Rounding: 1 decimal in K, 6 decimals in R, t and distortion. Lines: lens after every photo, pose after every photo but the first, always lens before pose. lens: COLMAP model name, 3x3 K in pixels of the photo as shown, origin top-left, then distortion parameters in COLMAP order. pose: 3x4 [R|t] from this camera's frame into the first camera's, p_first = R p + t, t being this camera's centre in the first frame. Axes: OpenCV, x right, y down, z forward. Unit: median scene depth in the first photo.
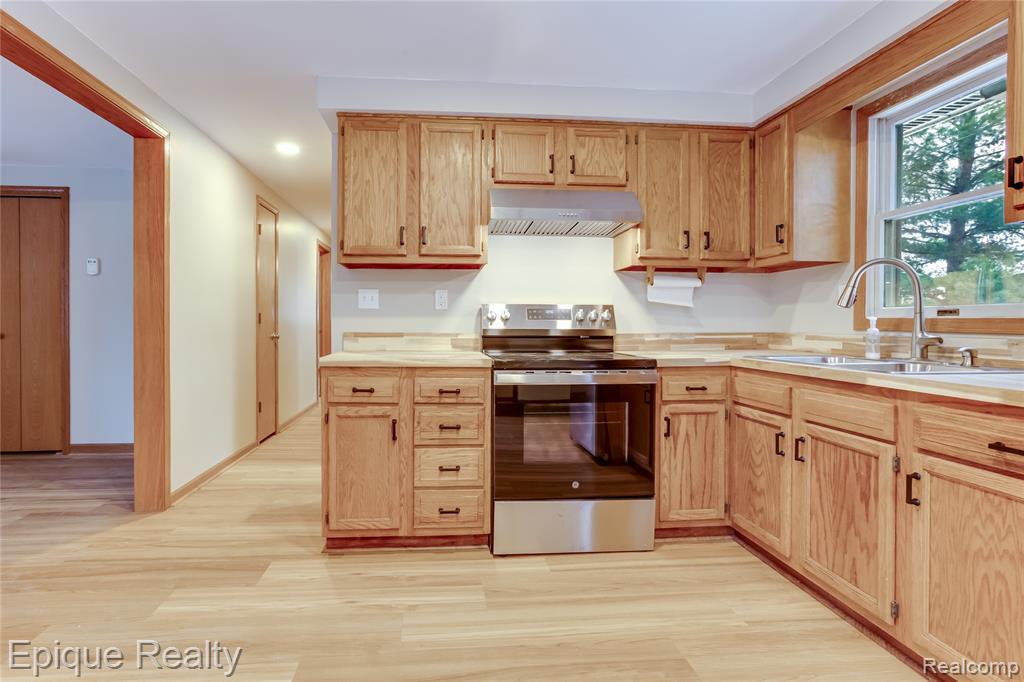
lens RADIAL K [[506.1, 0, 486.8], [0, 506.1, 328.4], [0, 0, 1]] dist [-0.022621, 0.000820]
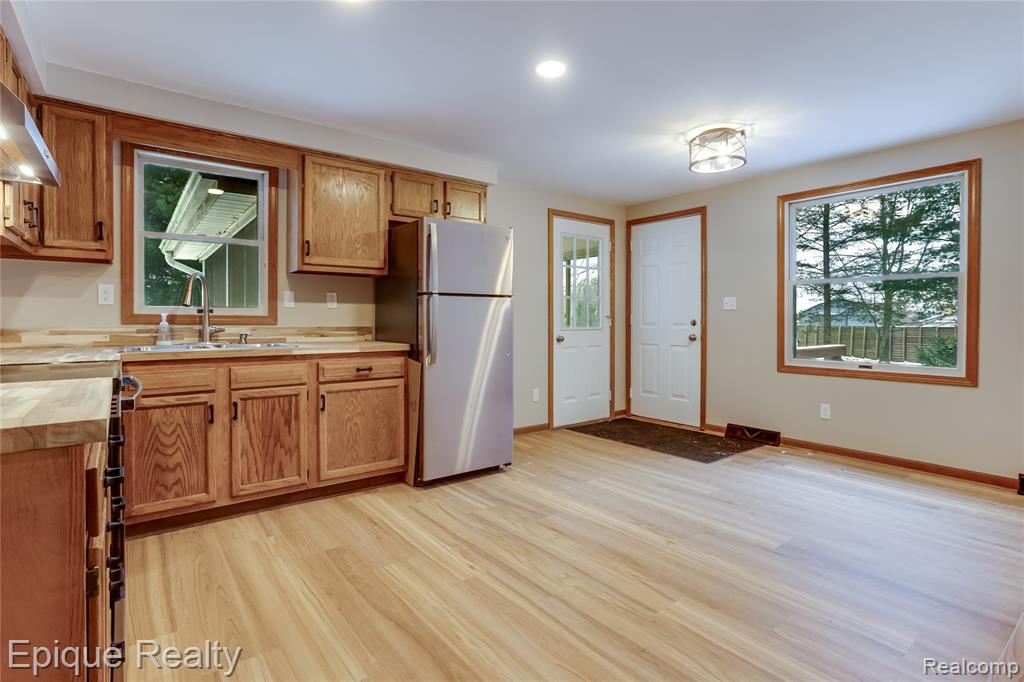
lens RADIAL K [[506.1, 0, 486.8], [0, 506.1, 328.4], [0, 0, 1]] dist [-0.022621, 0.000820]
pose [[-0.513158, -0.019541, 0.858071, -0.718884], [0.005340, 0.999649, 0.025959, -0.012808], [-0.858277, 0.017903, -0.512874, 0.883930]]
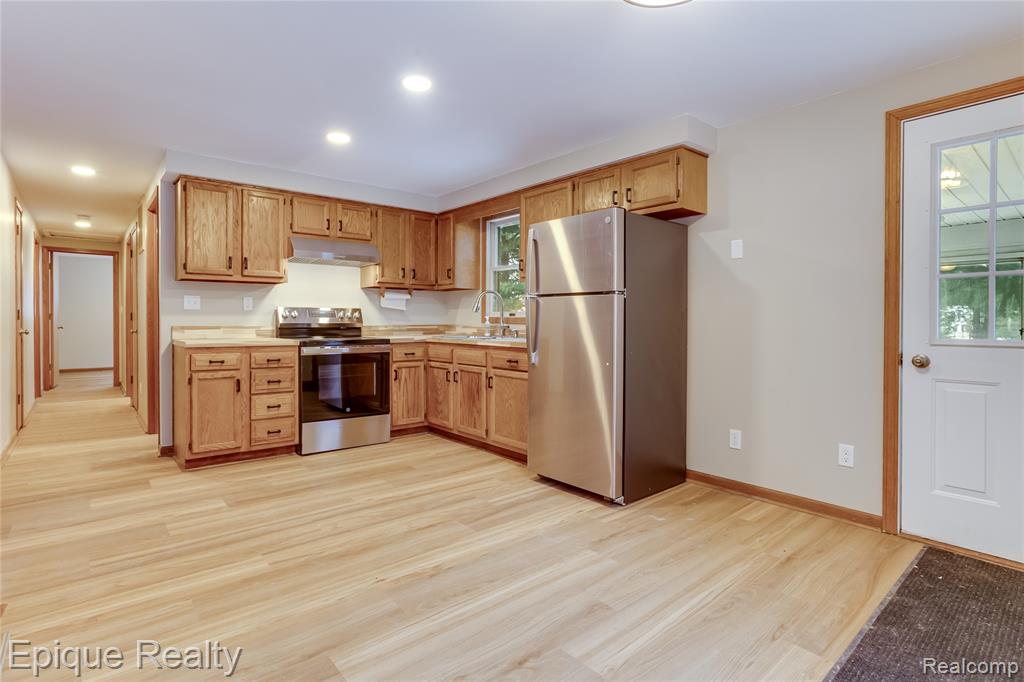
lens RADIAL K [[494.5, 0, 507.7], [0, 494.5, 326.0], [0, 0, 1]] dist [-0.024634, 0.000187]
pose [[0.814637, -0.007528, 0.579923, -0.362403], [0.004763, 0.999969, 0.006290, 0.004084], [-0.579952, -0.002362, 0.814647, -0.730000]]
